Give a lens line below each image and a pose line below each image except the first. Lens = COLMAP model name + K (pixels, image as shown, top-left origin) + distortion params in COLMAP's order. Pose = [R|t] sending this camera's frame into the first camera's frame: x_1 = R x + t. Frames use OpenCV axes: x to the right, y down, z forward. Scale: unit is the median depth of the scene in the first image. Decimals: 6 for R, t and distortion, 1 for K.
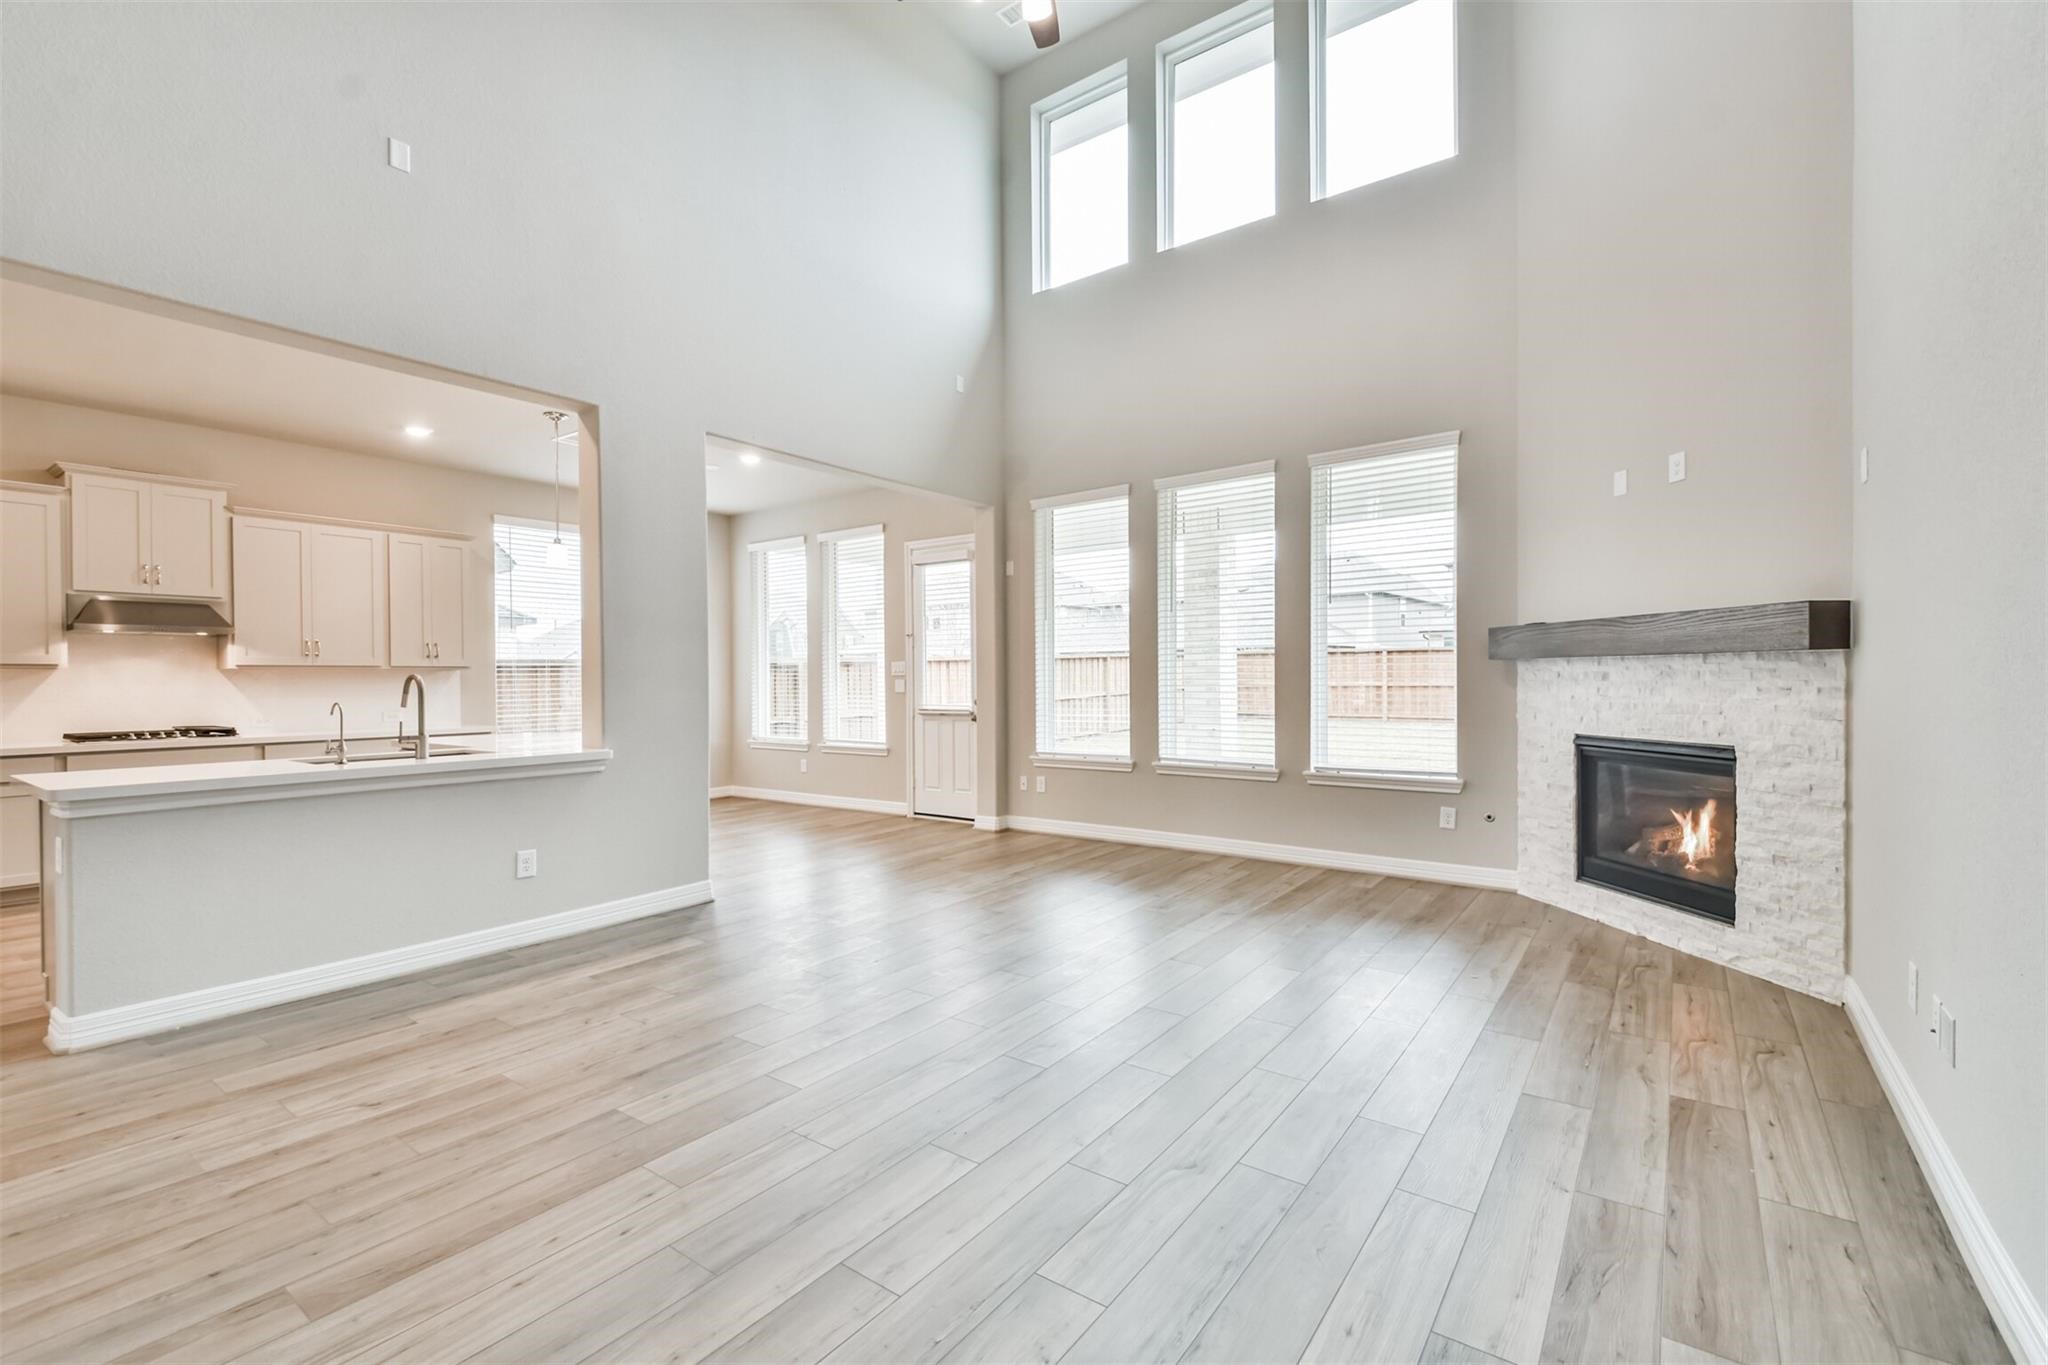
lens RADIAL K [[892.8, 0, 1027.9], [0, 892.8, 679.1], [0, 0, 1]] dist [-0.000600, -0.003391]
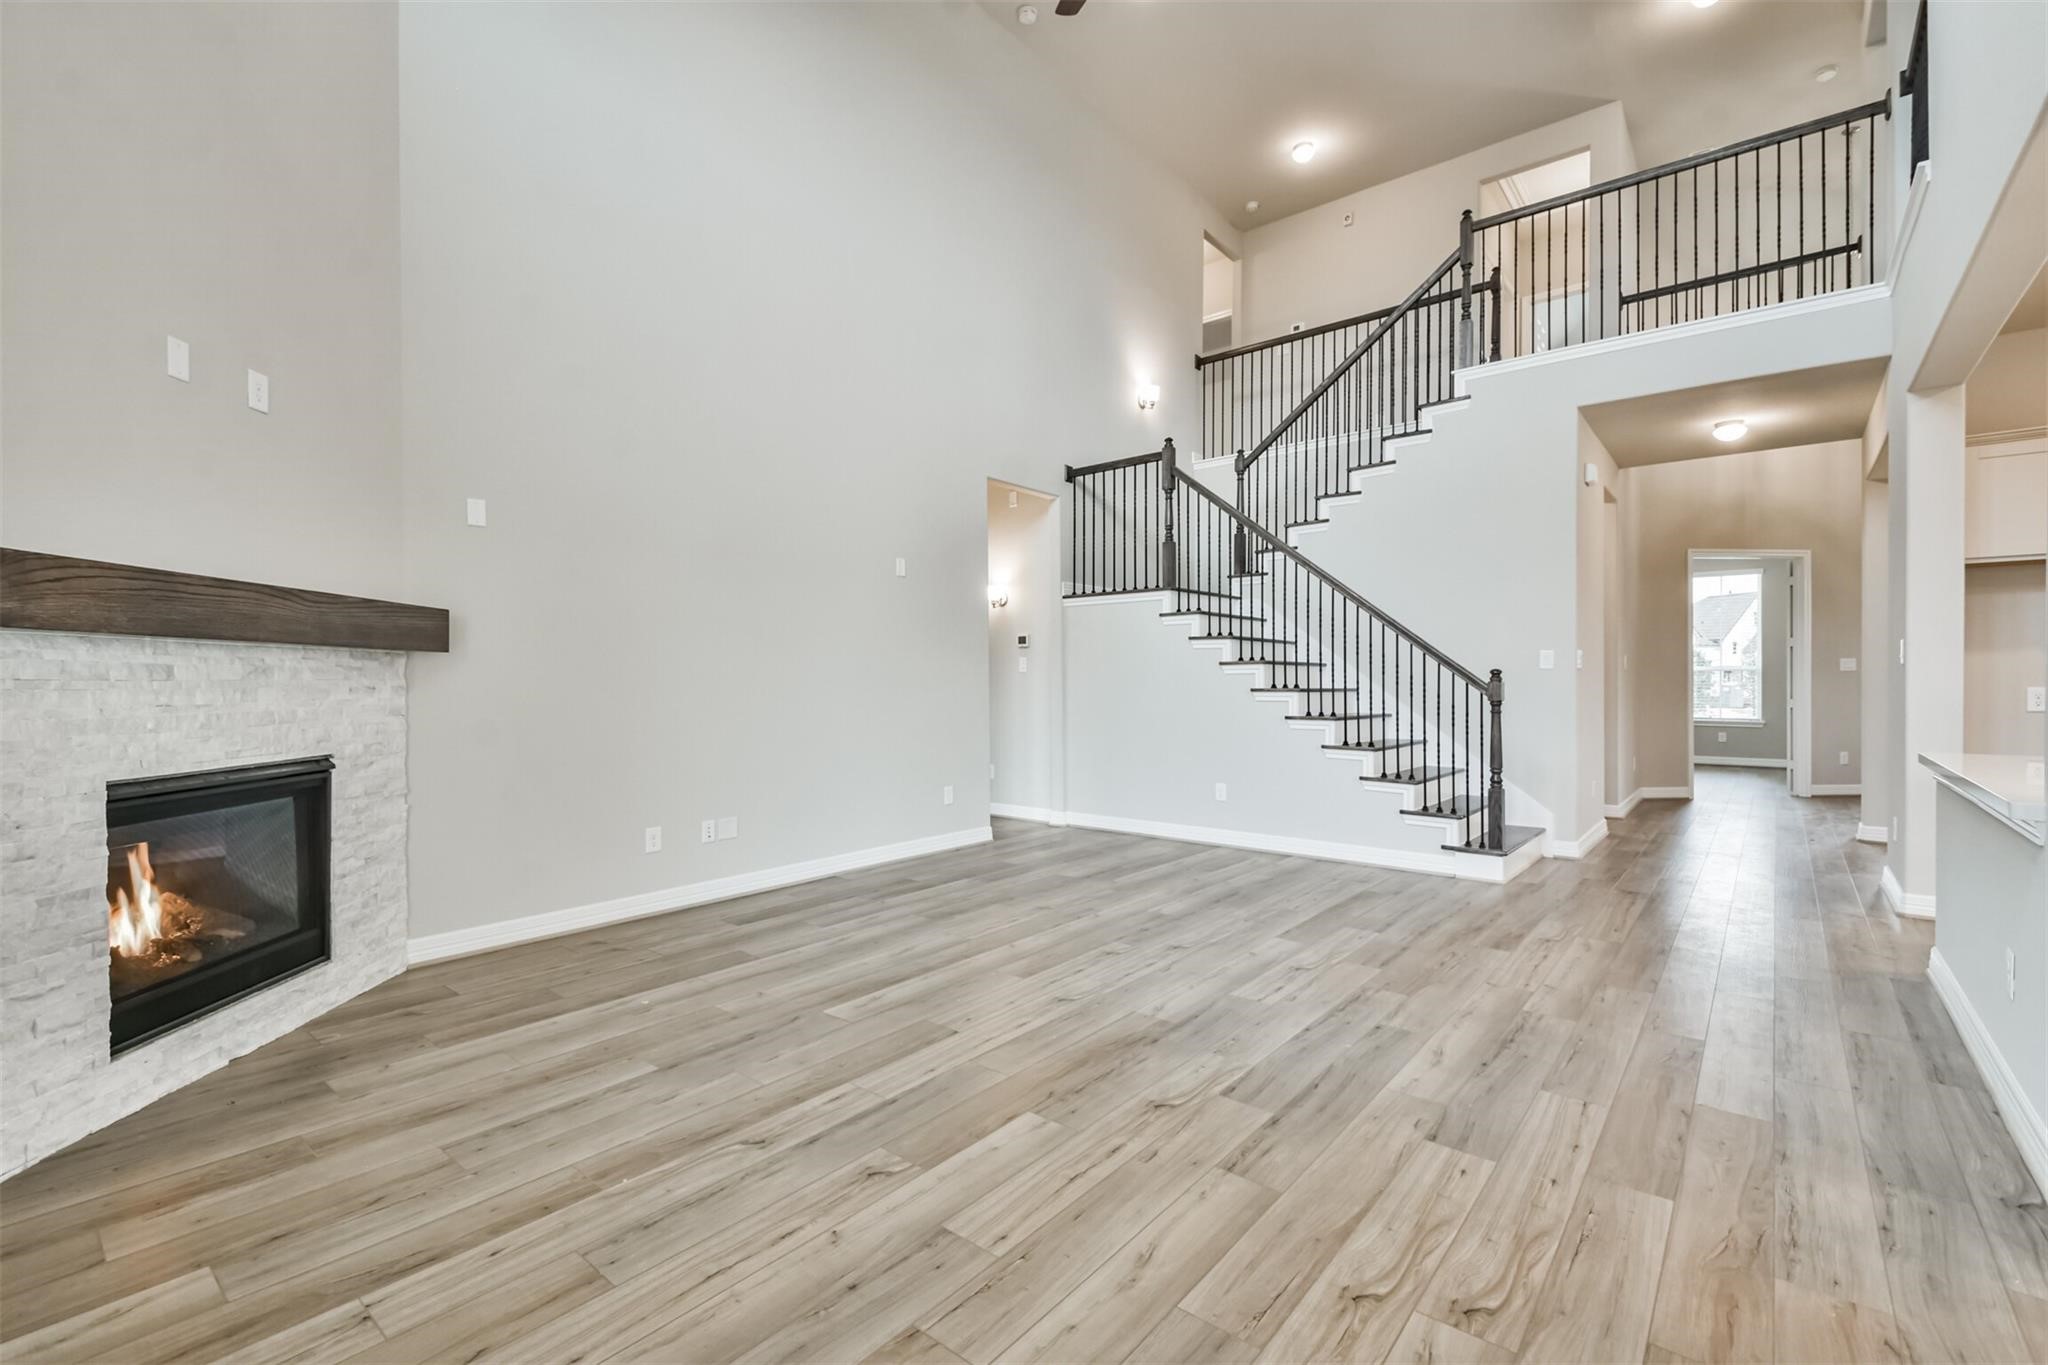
lens RADIAL K [[892.8, 0, 1025.2], [0, 892.8, 683.9], [0, 0, 1]] dist [-0.000600, -0.003391]
pose [[-0.997755, 0.008346, 0.066446, 0.047947], [0.008757, 0.999944, 0.005894, 0.006375], [-0.066393, 0.006463, -0.997773, 1.741372]]
